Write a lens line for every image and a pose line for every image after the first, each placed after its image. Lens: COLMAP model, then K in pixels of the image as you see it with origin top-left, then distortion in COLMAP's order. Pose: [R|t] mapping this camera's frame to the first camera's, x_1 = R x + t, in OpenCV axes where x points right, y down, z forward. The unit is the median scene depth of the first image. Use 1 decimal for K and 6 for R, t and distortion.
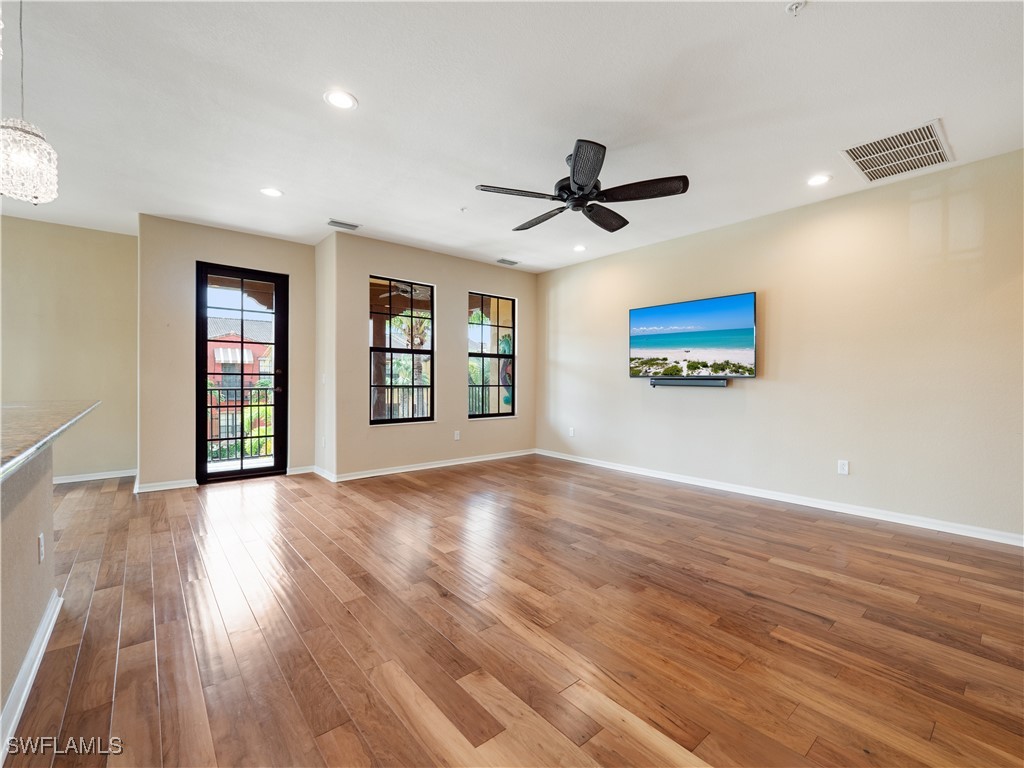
lens RADIAL K [[434.2, 0, 510.1], [0, 434.2, 387.5], [0, 0, 1]] dist [0.007884, -0.006943]
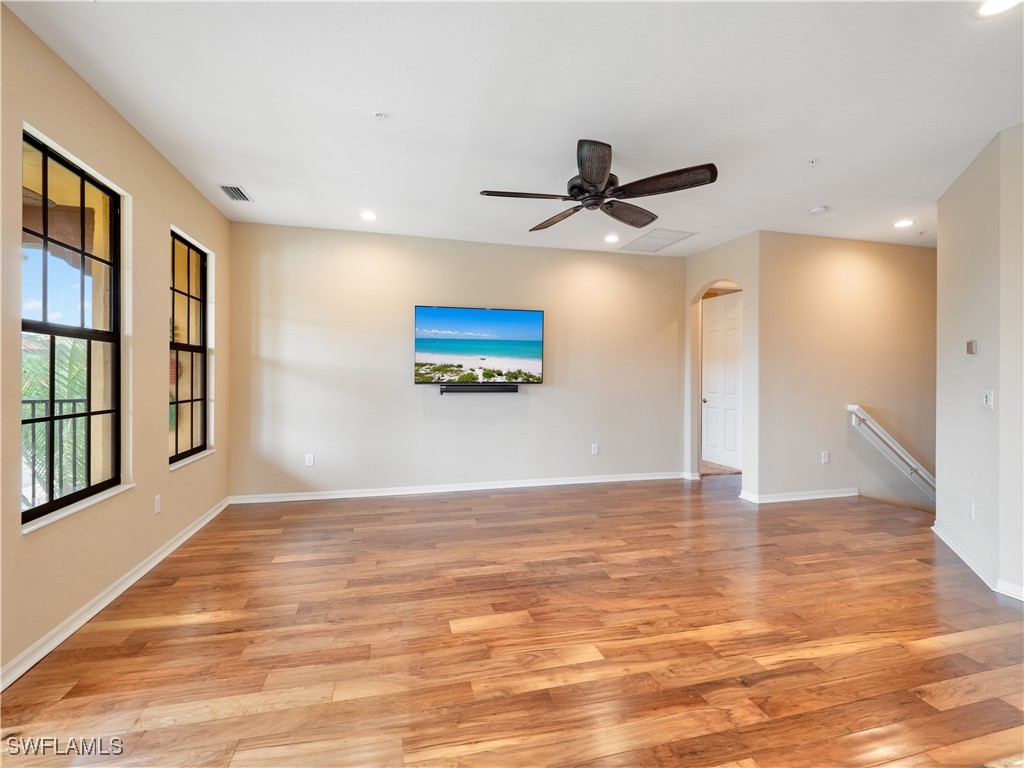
lens RADIAL K [[460.3, 0, 499.3], [0, 460.3, 373.1], [0, 0, 1]] dist [-0.004139, -0.000904]
pose [[0.442159, 0.003851, 0.896928, -0.539969], [0.014074, 0.999838, -0.011231, -0.038251], [-0.896826, 0.017589, 0.442033, 0.507739]]
